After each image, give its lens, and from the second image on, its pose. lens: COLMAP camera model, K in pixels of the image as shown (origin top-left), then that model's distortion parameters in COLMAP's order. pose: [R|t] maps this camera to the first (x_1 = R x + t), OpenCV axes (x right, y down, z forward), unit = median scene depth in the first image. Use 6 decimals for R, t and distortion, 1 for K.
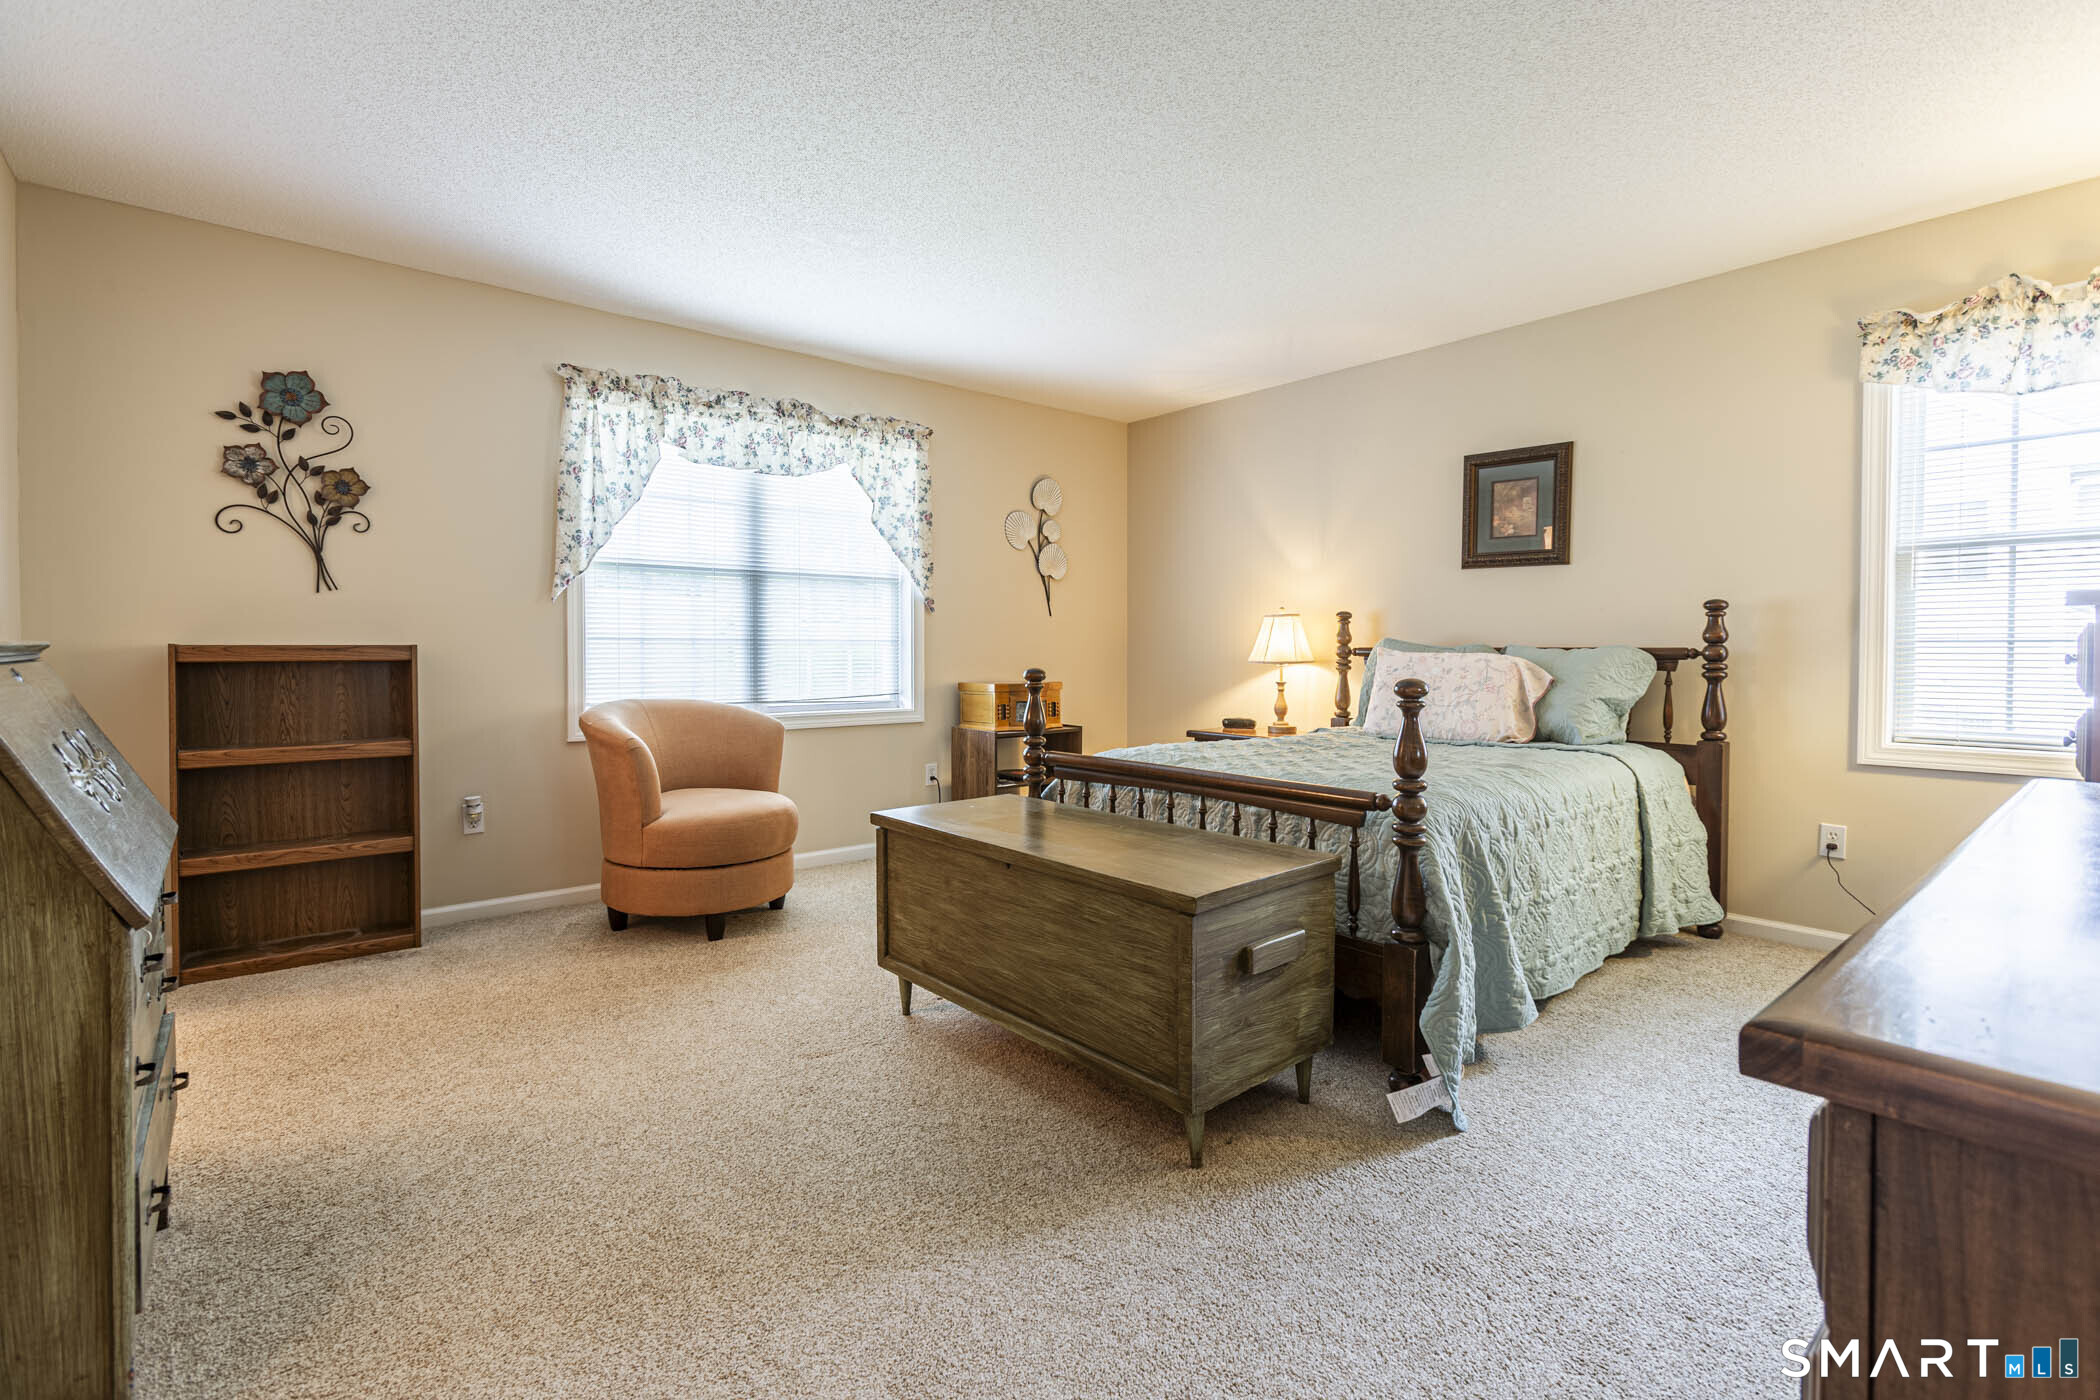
lens RADIAL K [[962.8, 0, 1054.3], [0, 962.8, 692.2], [0, 0, 1]] dist [-0.014919, 0.011950]
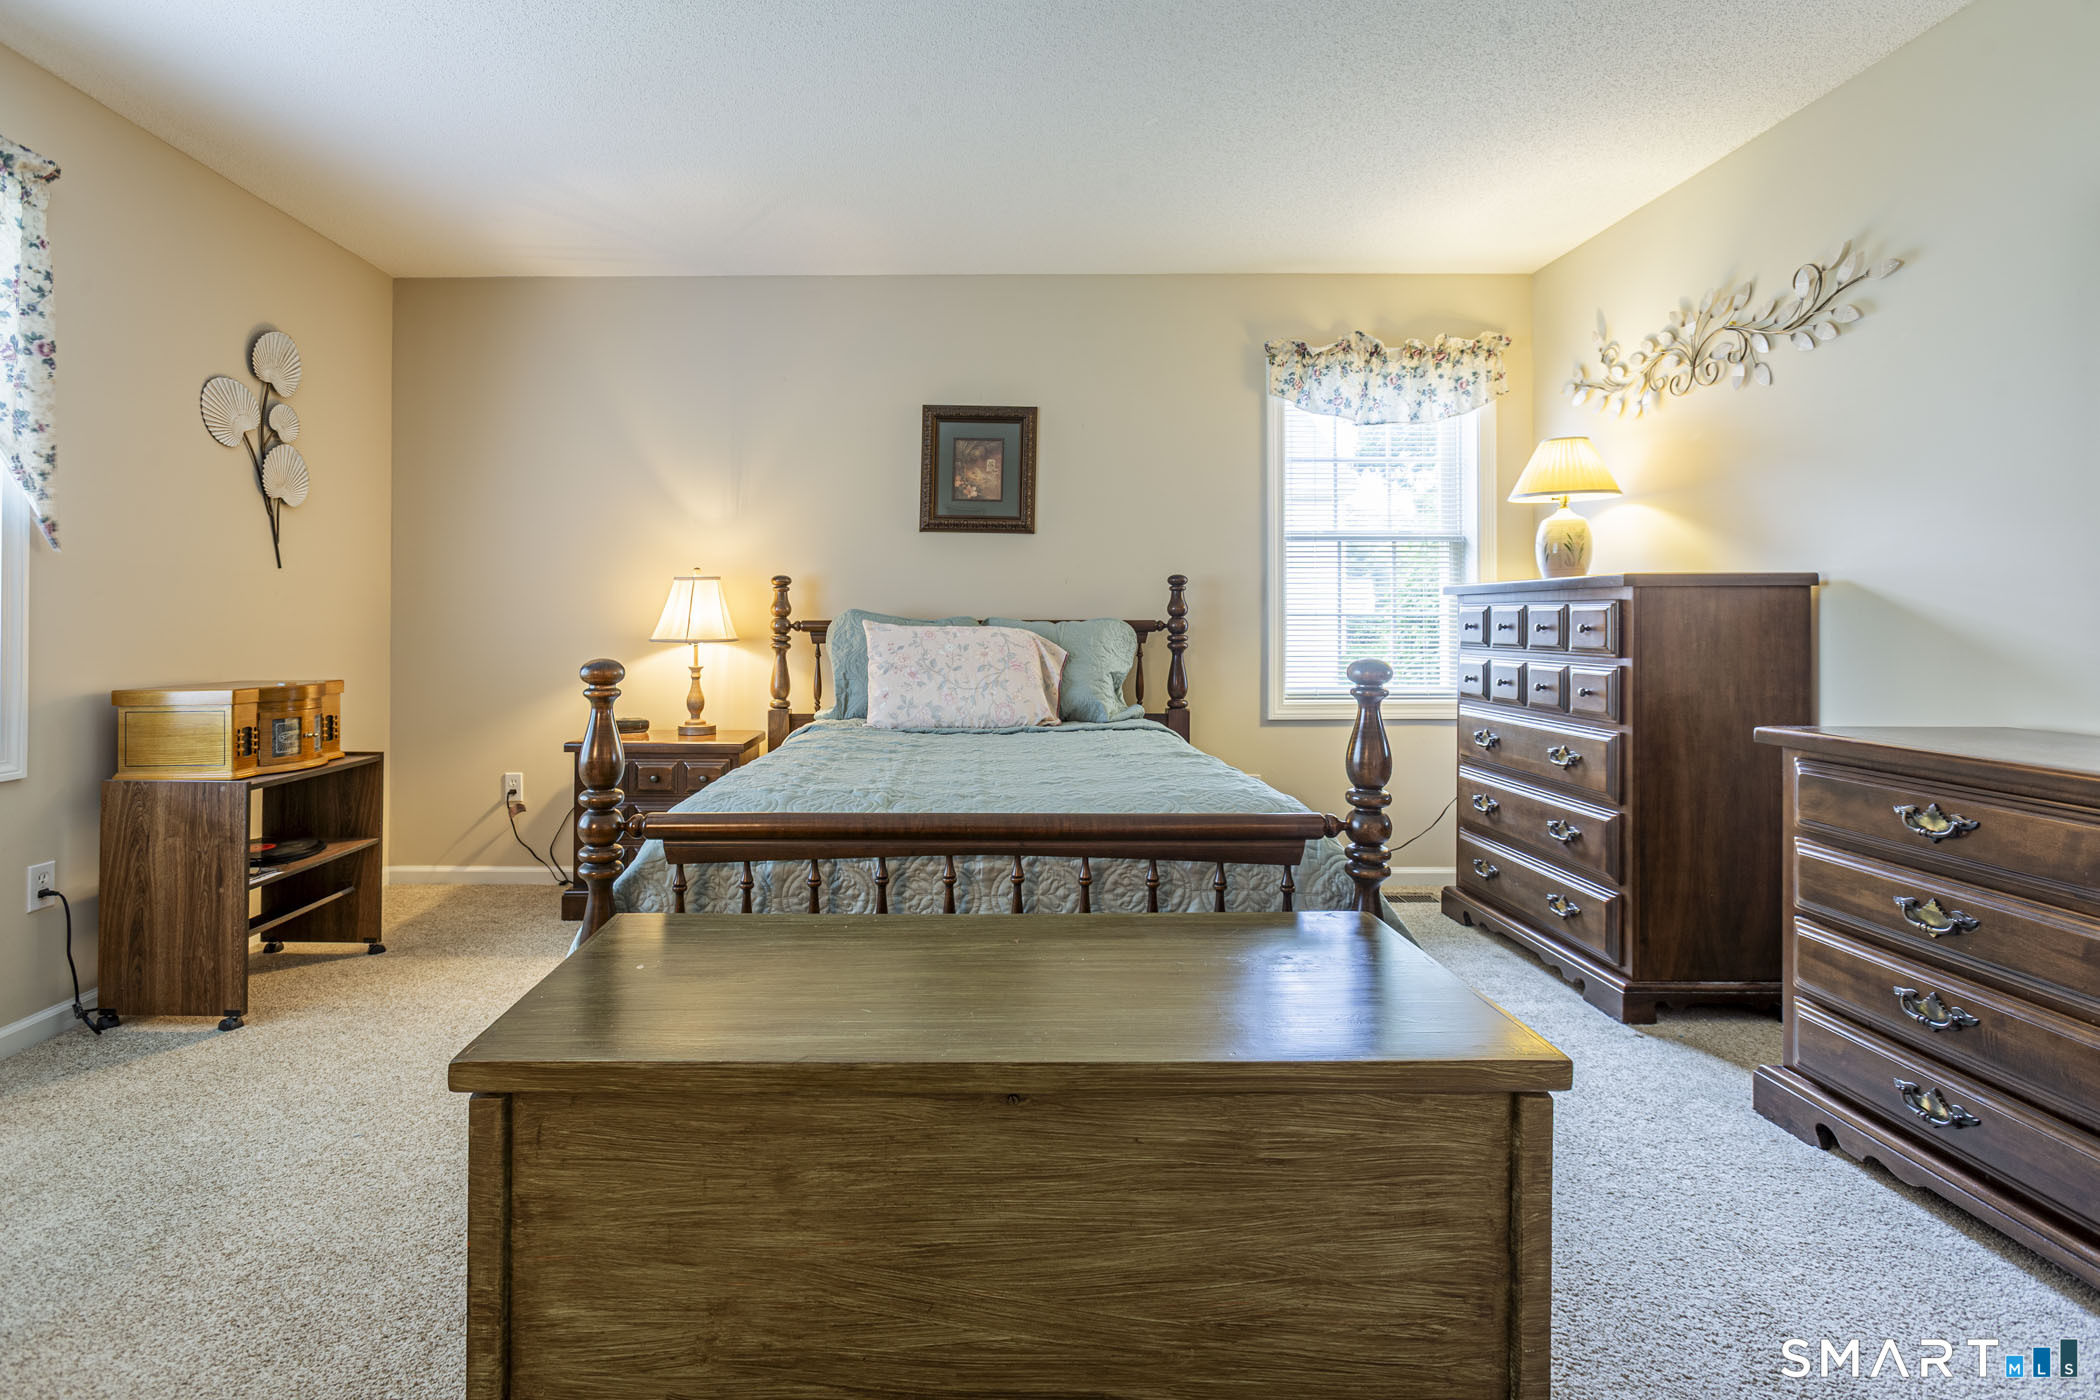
lens RADIAL K [[962.8, 0, 964.0], [0, 962.8, 628.5], [0, 0, 1]] dist [-0.014919, 0.011950]
pose [[0.650637, -0.006072, 0.759364, -0.242674], [0.036736, 0.999049, -0.023488, -0.018420], [-0.758500, 0.043178, 0.650241, 0.428101]]
